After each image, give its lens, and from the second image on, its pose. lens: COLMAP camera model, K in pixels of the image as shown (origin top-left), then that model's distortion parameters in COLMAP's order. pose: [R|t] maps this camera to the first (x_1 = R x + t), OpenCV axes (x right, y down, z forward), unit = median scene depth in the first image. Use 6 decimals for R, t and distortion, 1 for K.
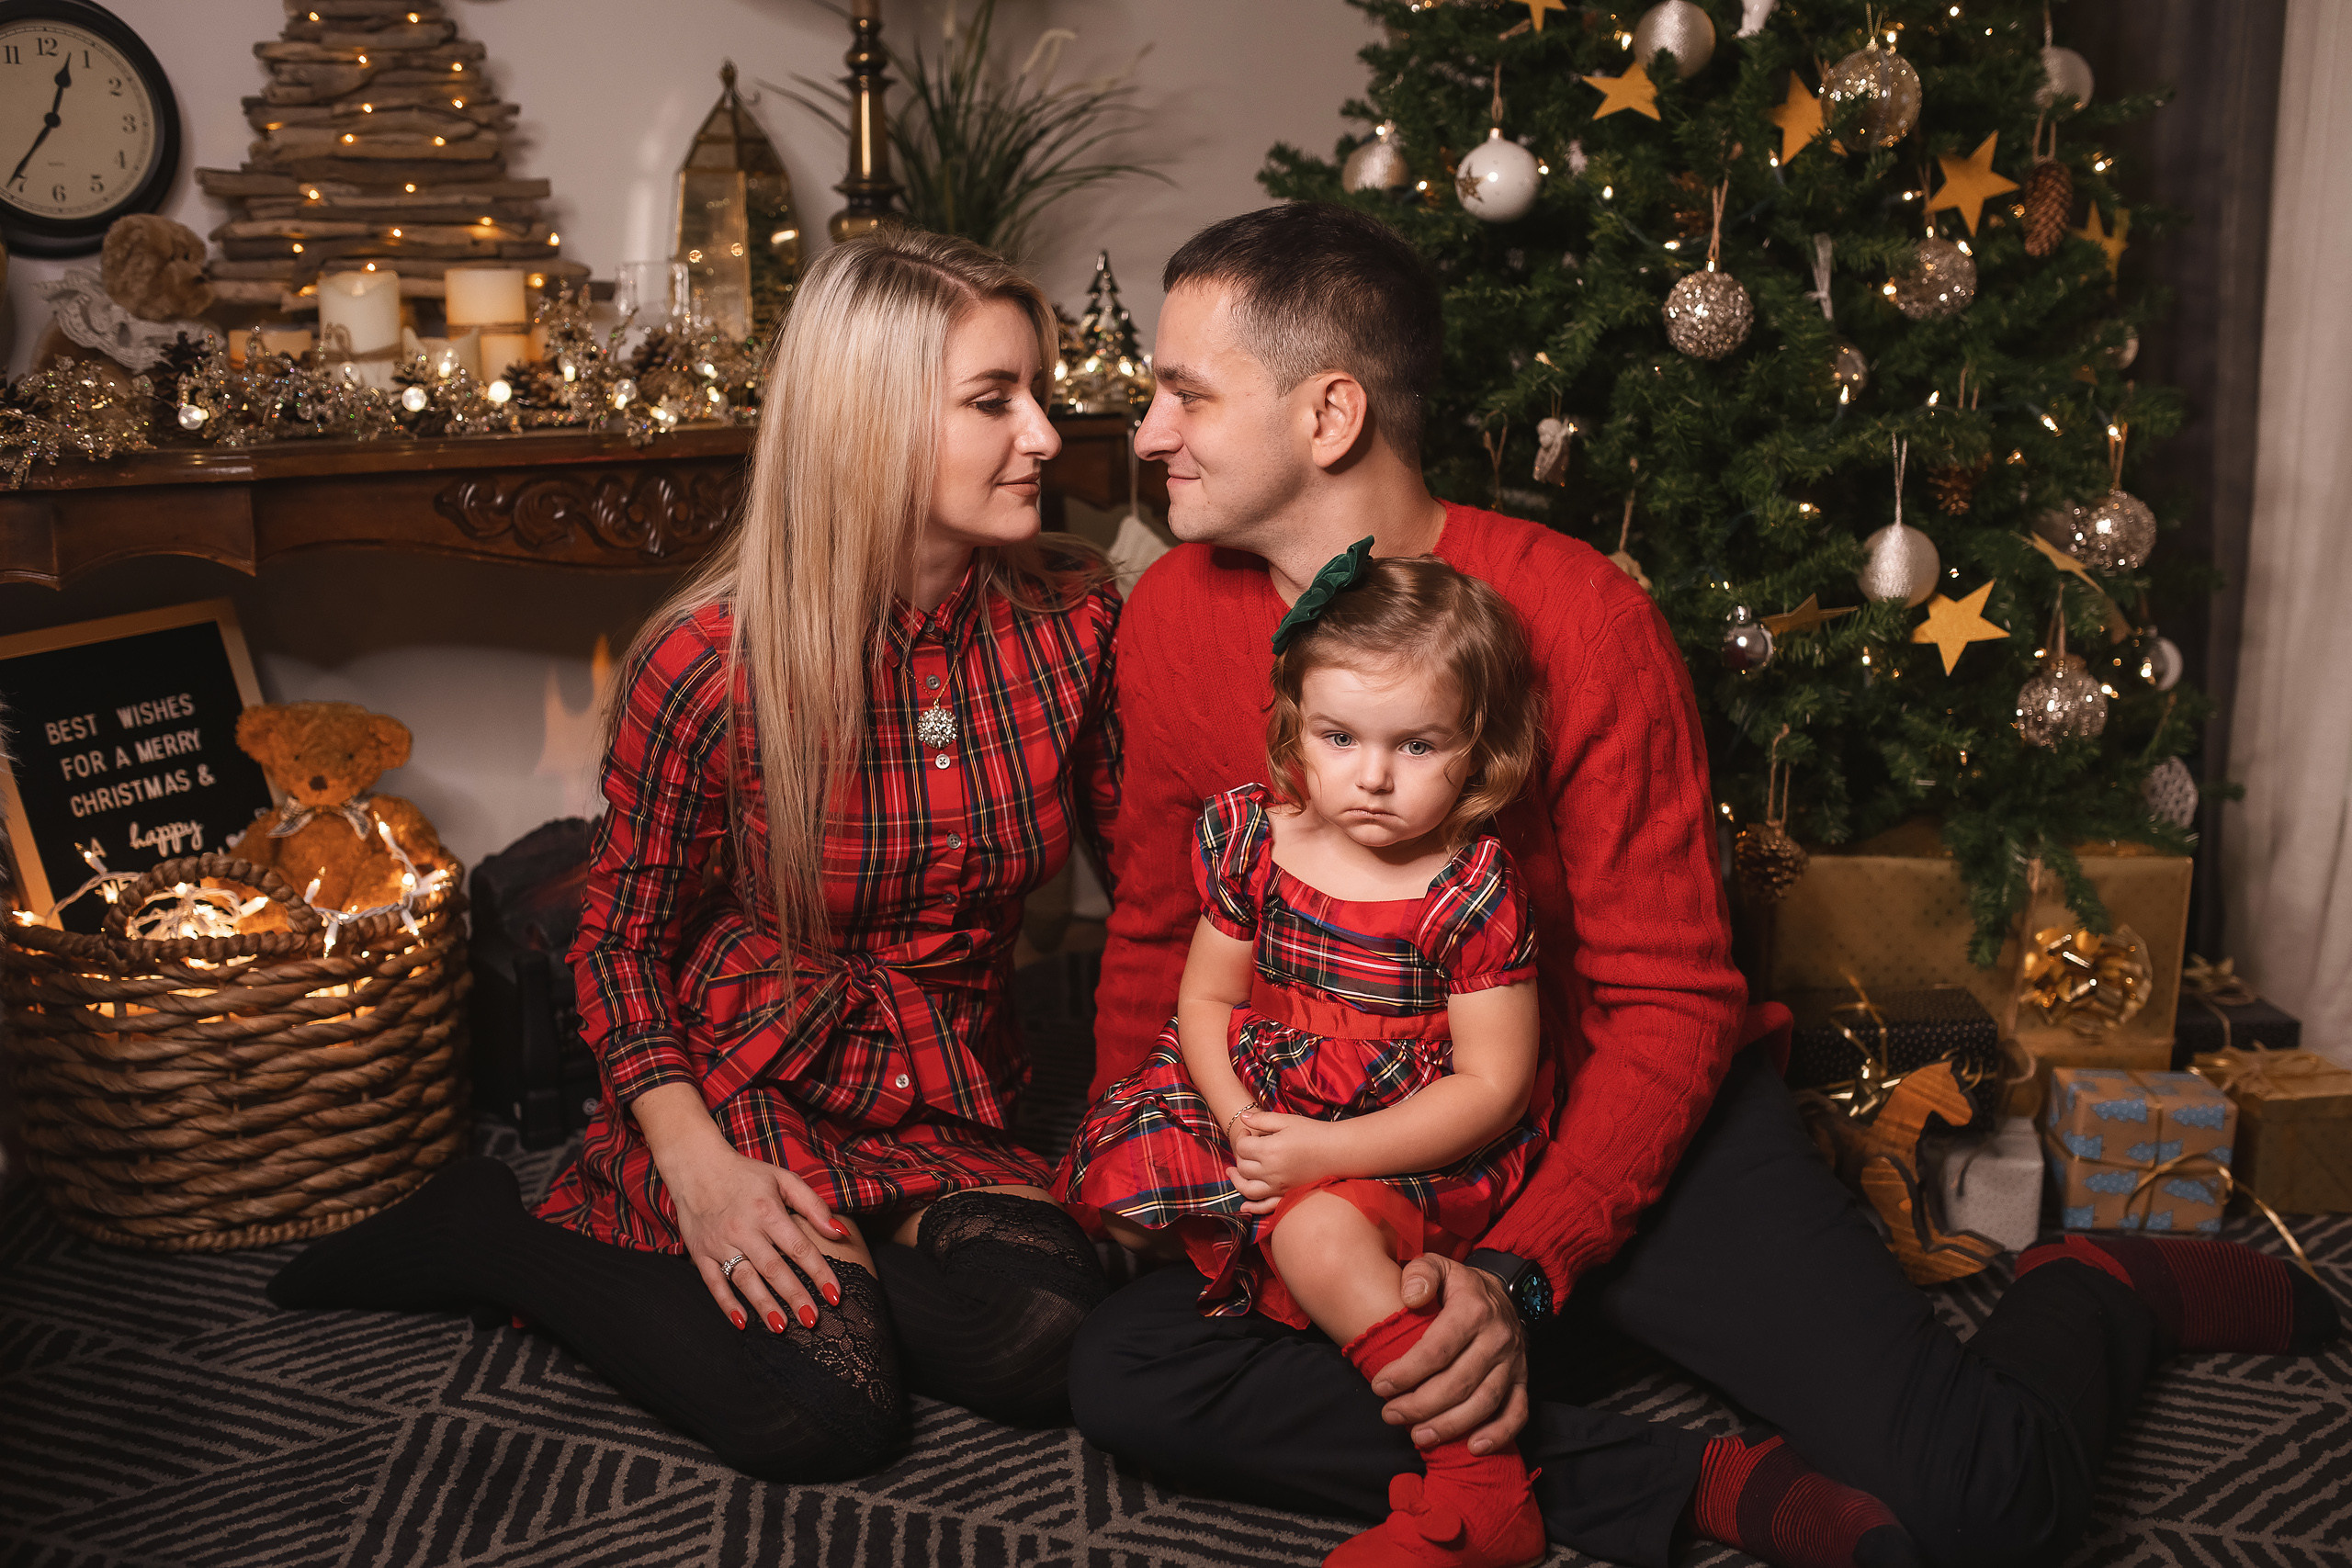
lens RADIAL K [[2287.6, 0, 1176.0], [0, 2287.6, 784.0], [0, 0, 1]] dist [-0.084070, 0.092419]
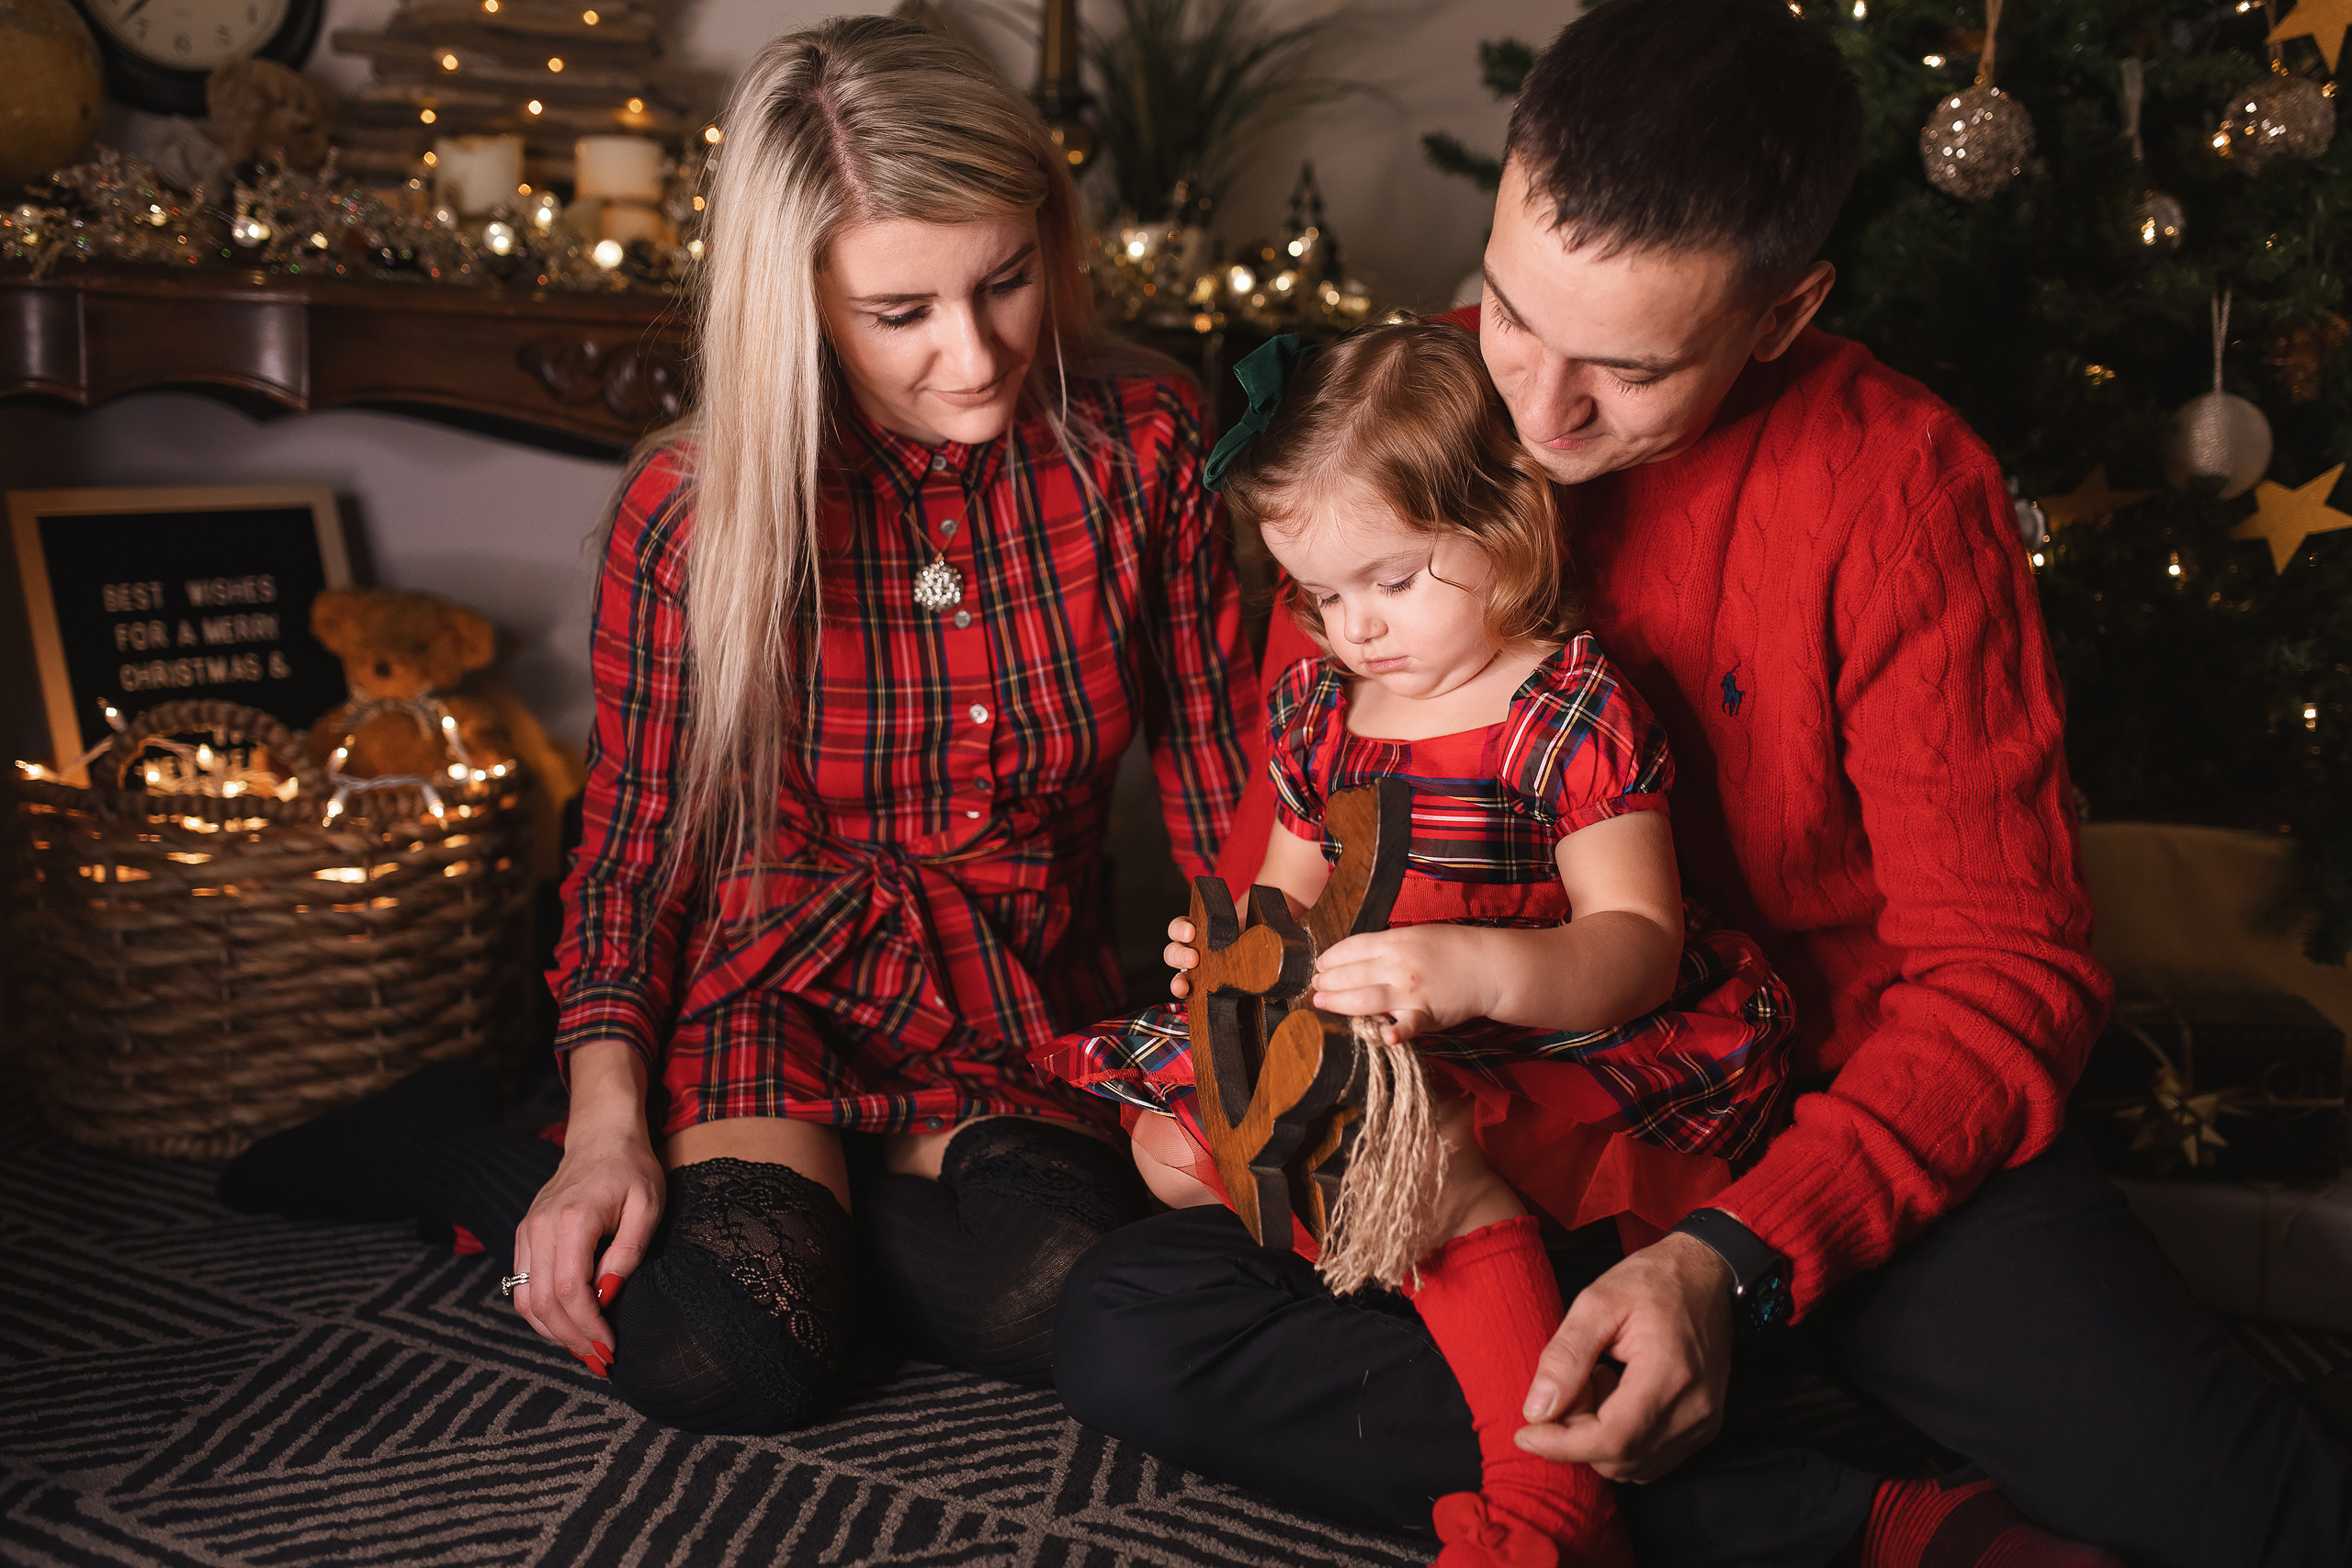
lens RADIAL K [[2271.3, 0, 1176.0], [0, 2271.3, 784.0], [0, 0, 1]] dist [-0.054755, 0.077563]
pose [[0.985351, 0.045665, -0.164311, 0.092858], [-0.061396, 0.993867, -0.091971, 0.117153], [0.159103, 0.100712, 0.982112, 0.175644]]
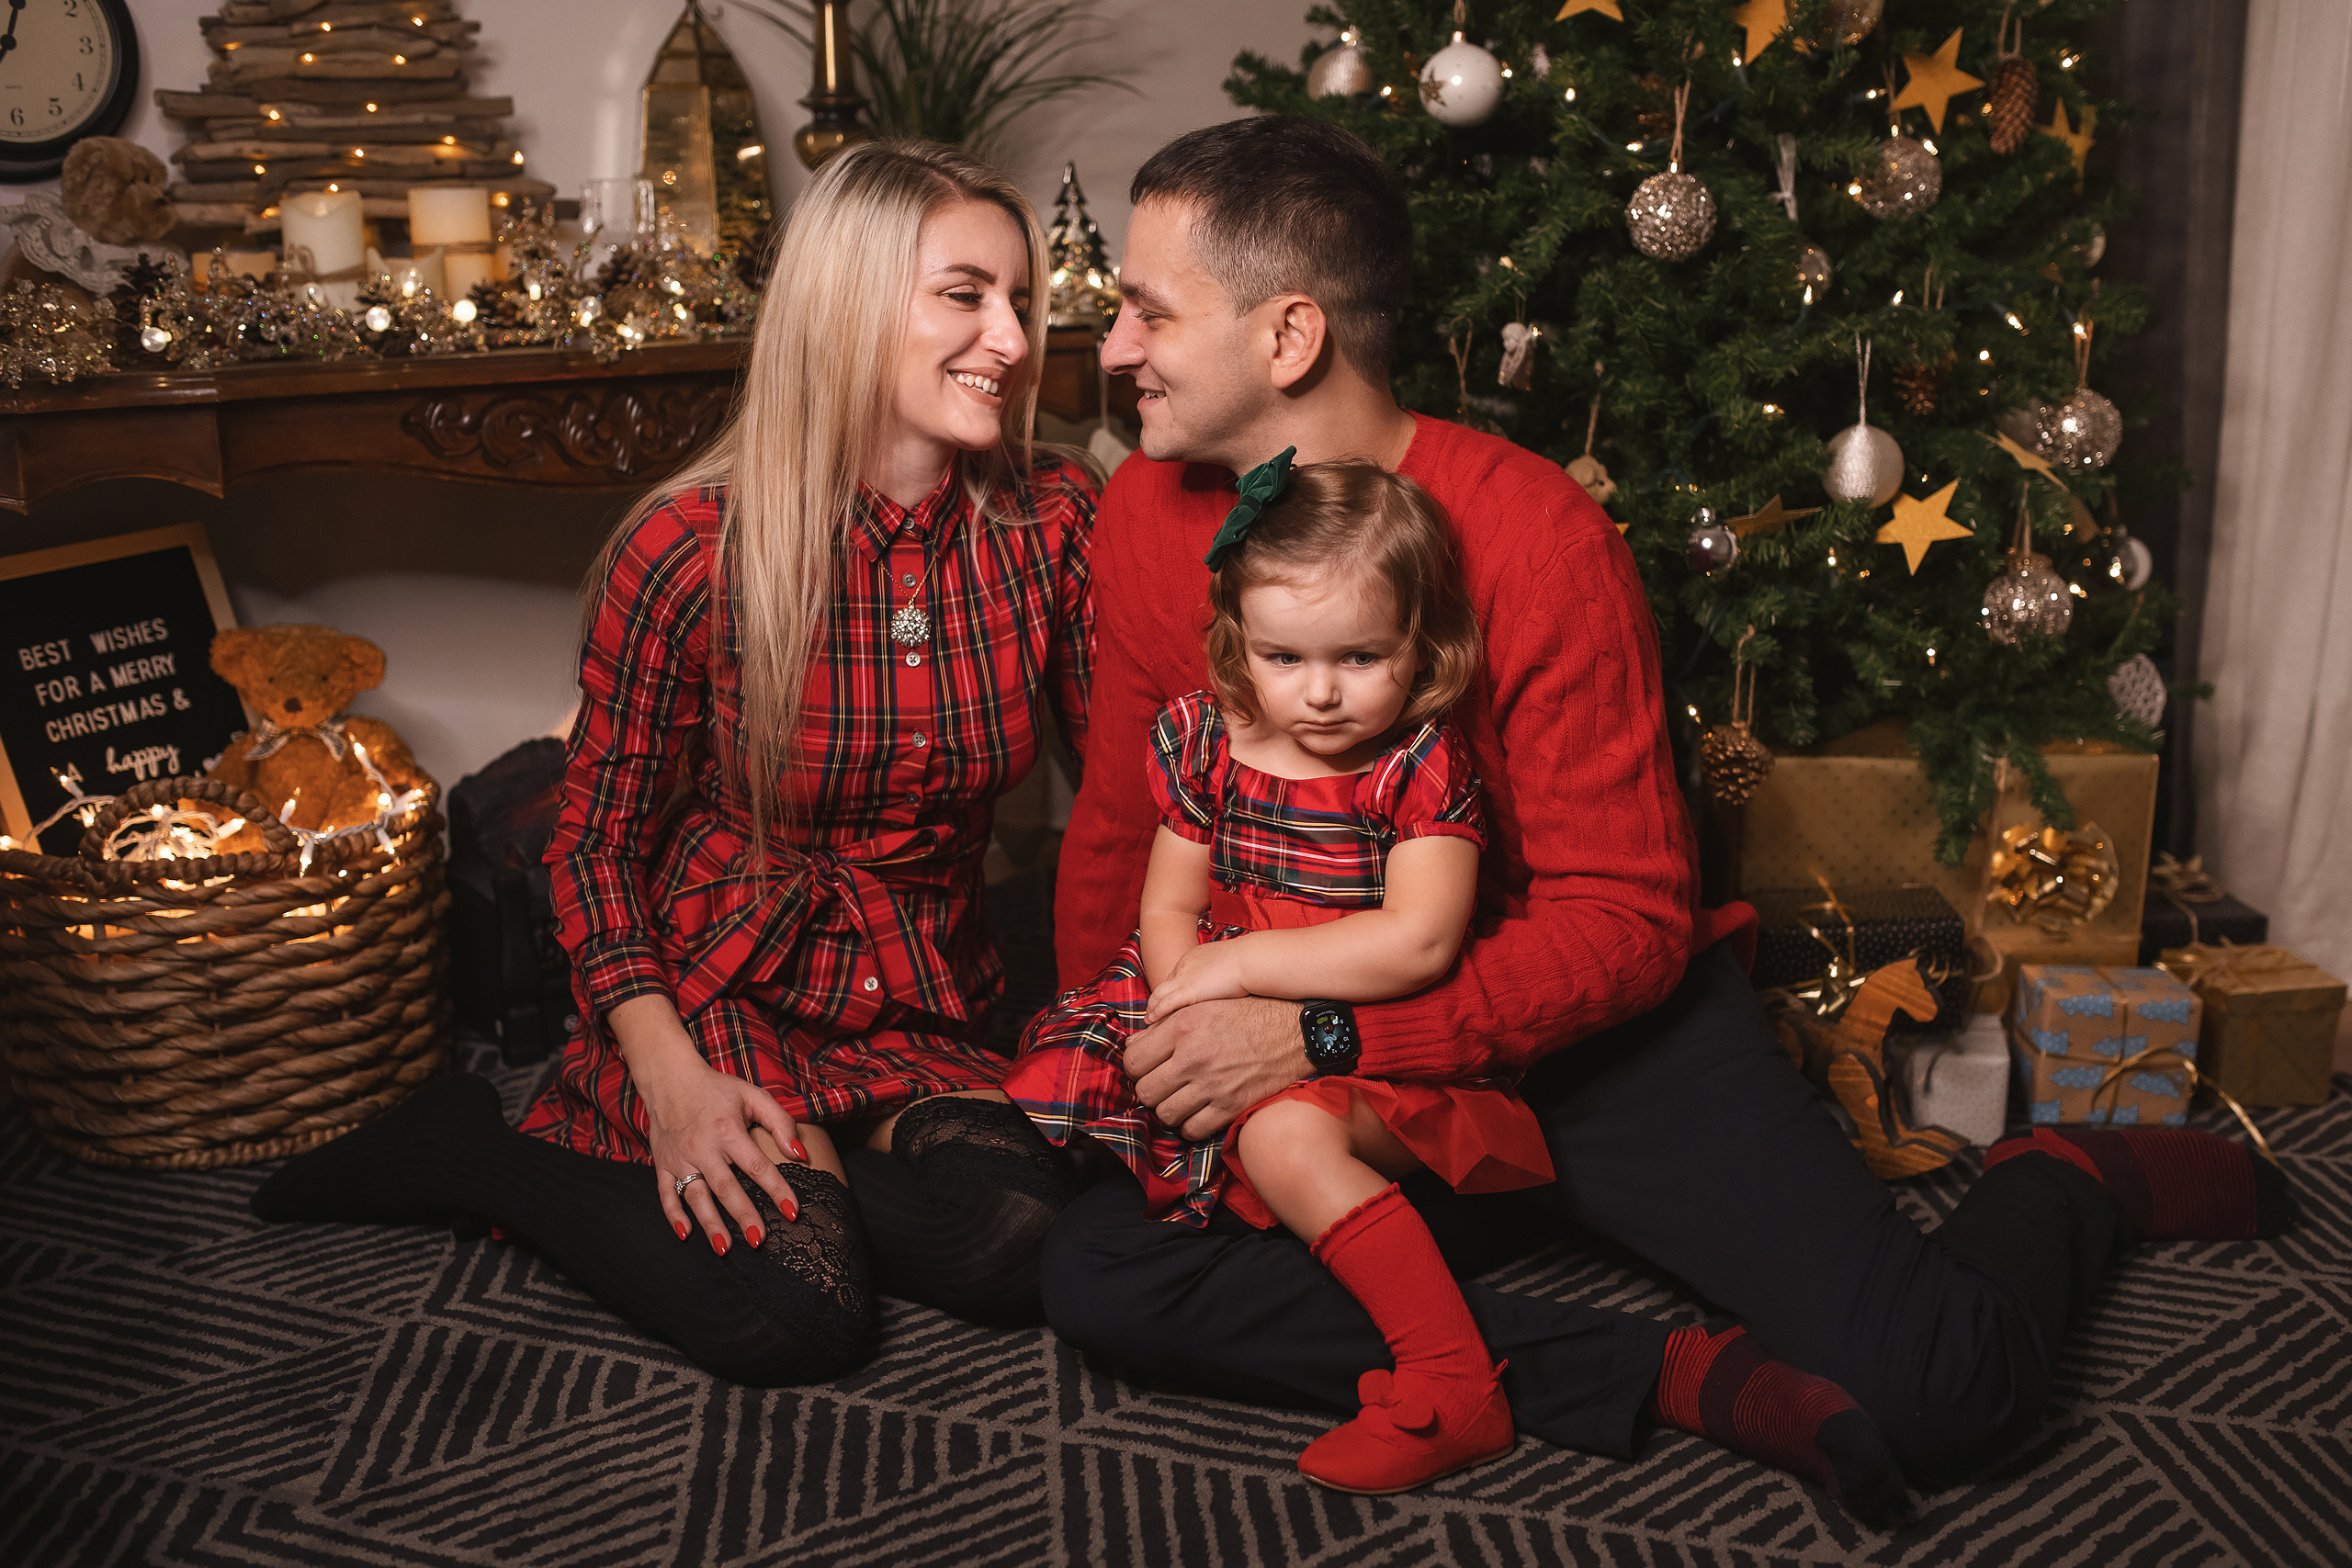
lens RADIAL K [[2287.6, 0, 1176.0], [0, 2287.6, 784.0], [0, 0, 1]] dist [-0.084070, 0.092419]
pose [[0.999912, -0.013200, 0.001039, 0.012225], [0.013158, 0.999357, 0.033343, 0.006695], [-0.001479, -0.033327, 0.999443, -0.005313]]
